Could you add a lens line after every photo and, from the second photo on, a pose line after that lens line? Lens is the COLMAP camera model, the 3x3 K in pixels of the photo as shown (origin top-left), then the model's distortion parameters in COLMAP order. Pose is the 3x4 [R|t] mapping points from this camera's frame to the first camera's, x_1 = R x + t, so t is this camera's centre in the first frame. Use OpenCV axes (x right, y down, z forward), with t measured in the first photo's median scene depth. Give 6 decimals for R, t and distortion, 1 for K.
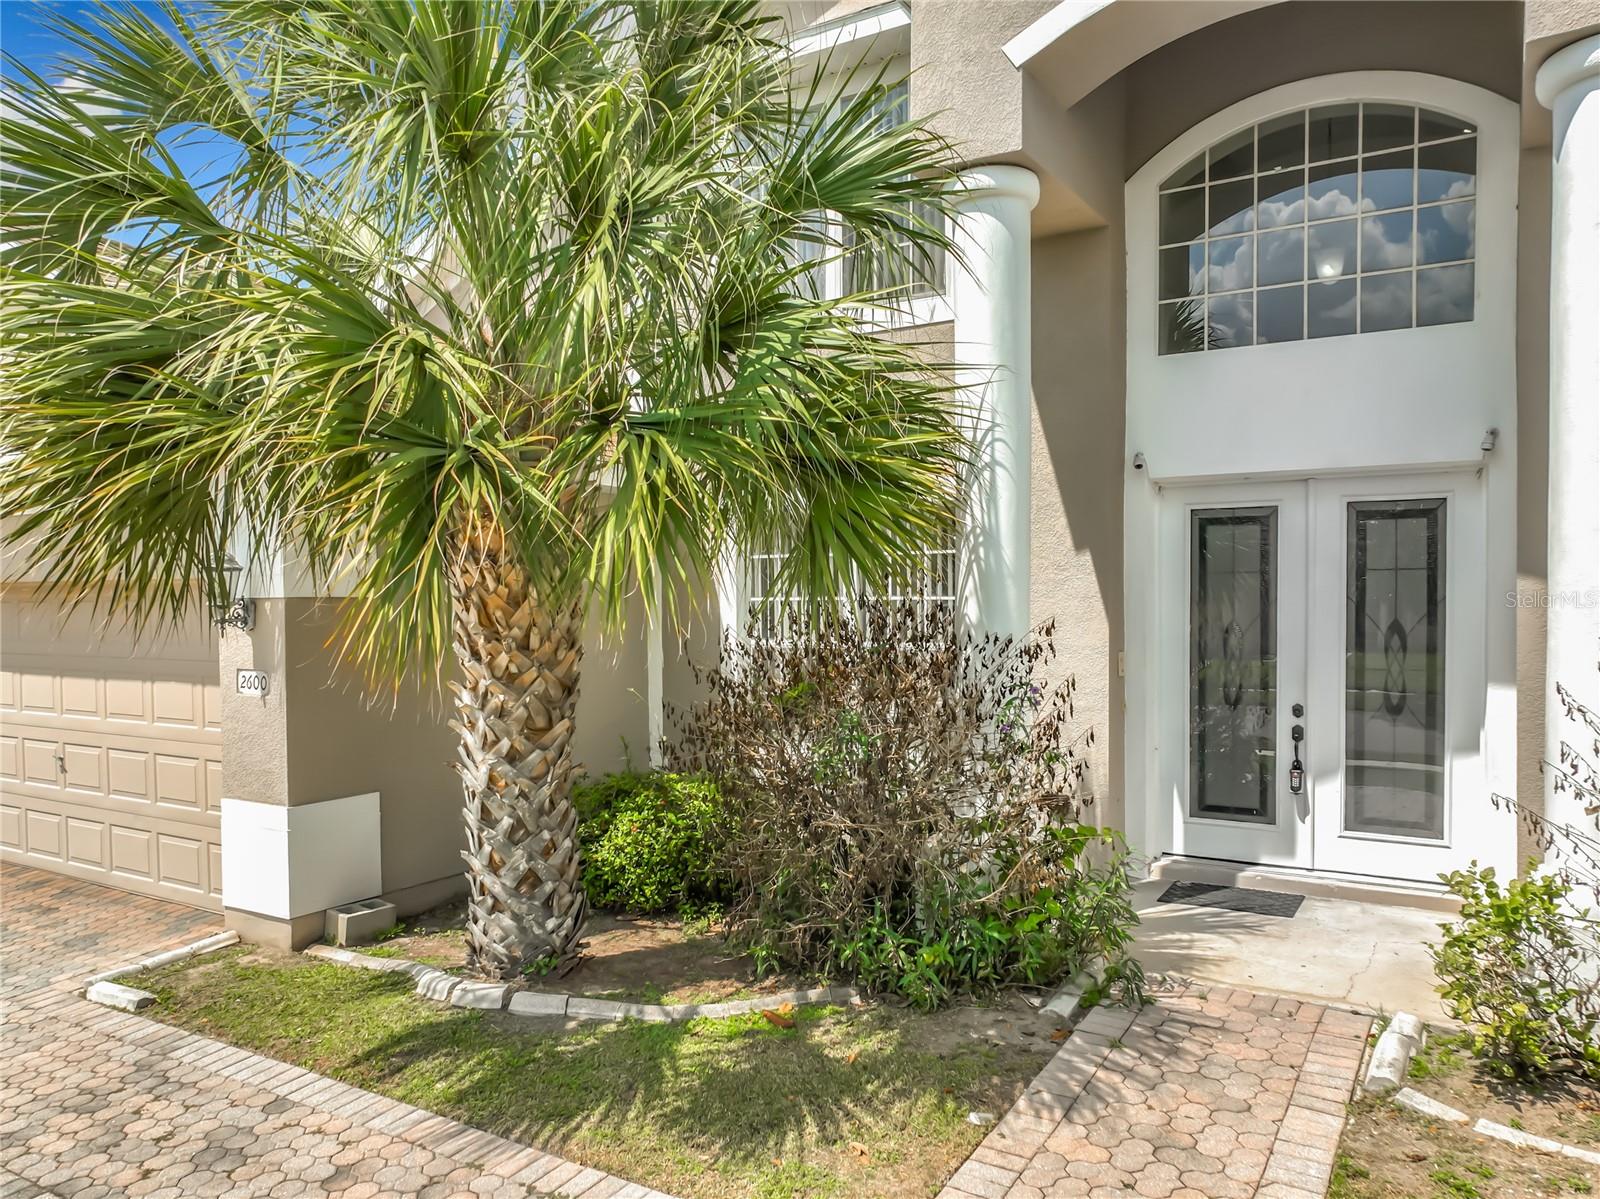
lens RADIAL K [[1154.6, 0, 798.7], [0, 1154.6, 625.8], [0, 0, 1]] dist [-0.020481, 0.030424]
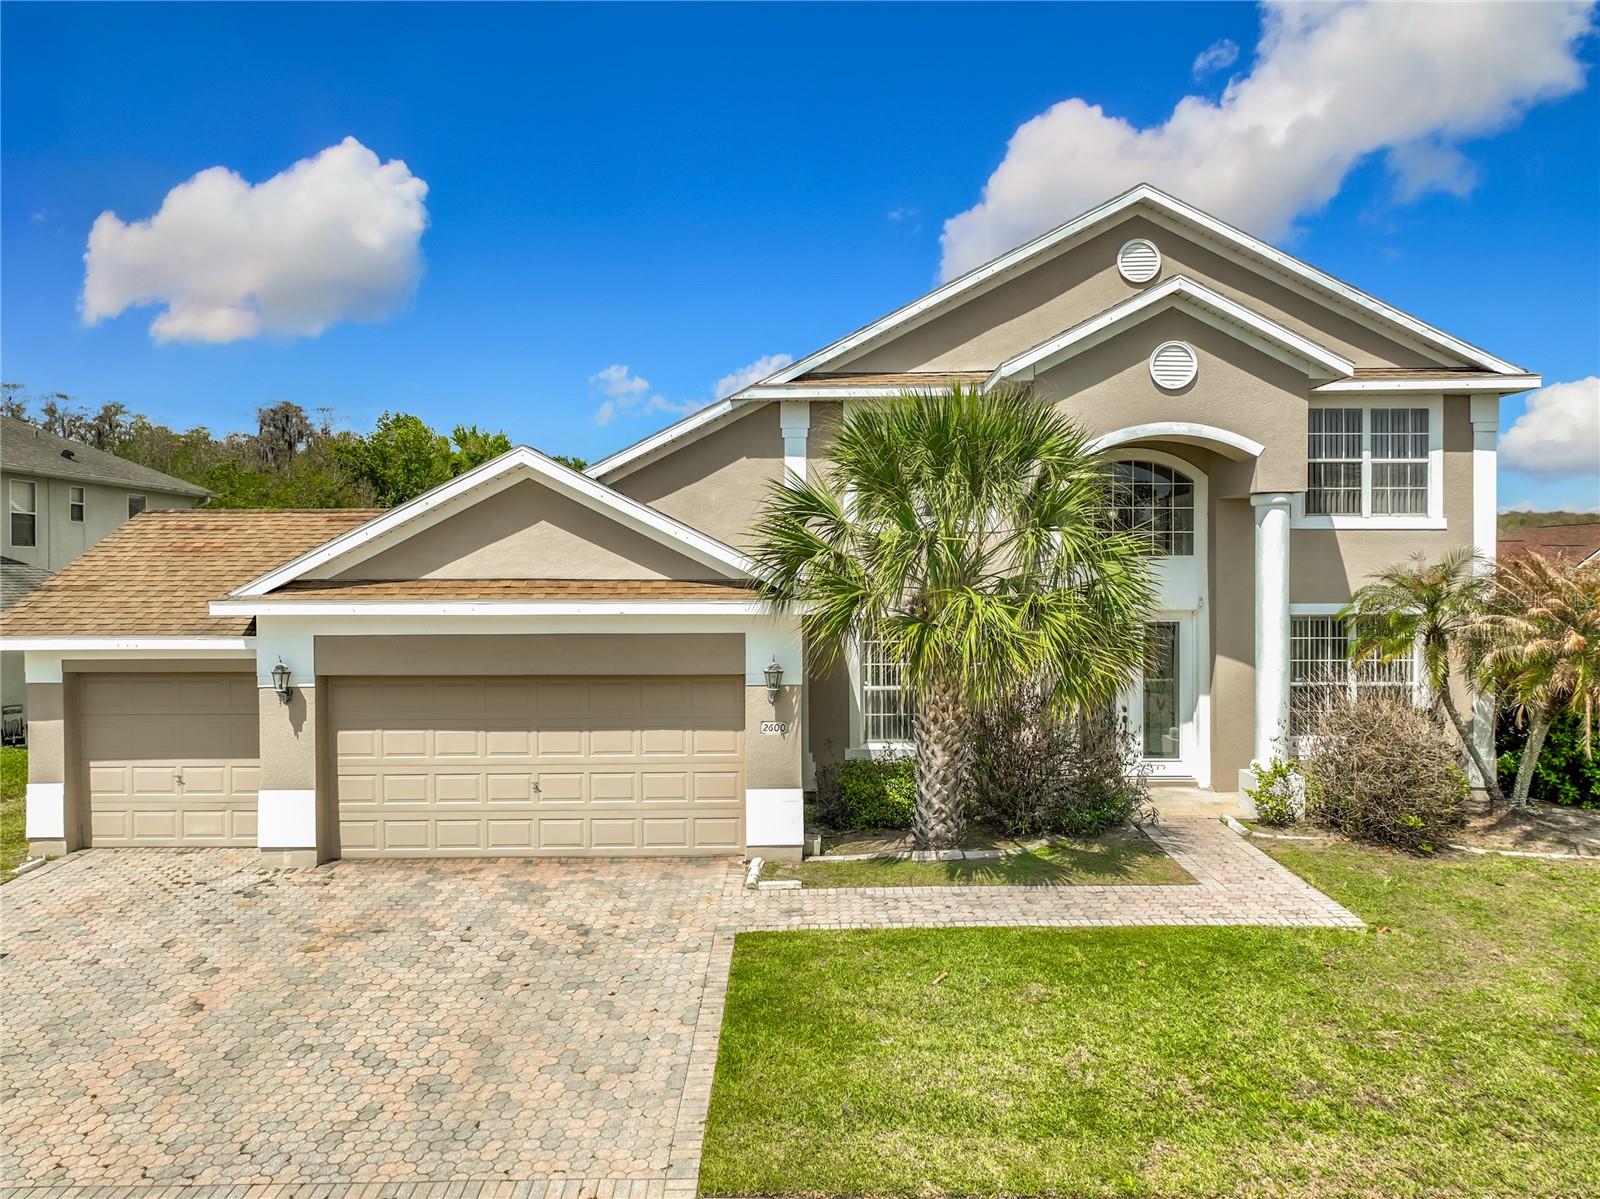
lens RADIAL K [[1131.1, 0, 800.0], [0, 1131.1, 599.5], [0, 0, 1]] dist [-0.004396, 0.010735]
pose [[0.847781, -0.008127, 0.530284, -1.668197], [0.013763, 0.999883, -0.006679, -0.178274], [-0.530167, 0.012961, 0.847794, -0.754545]]
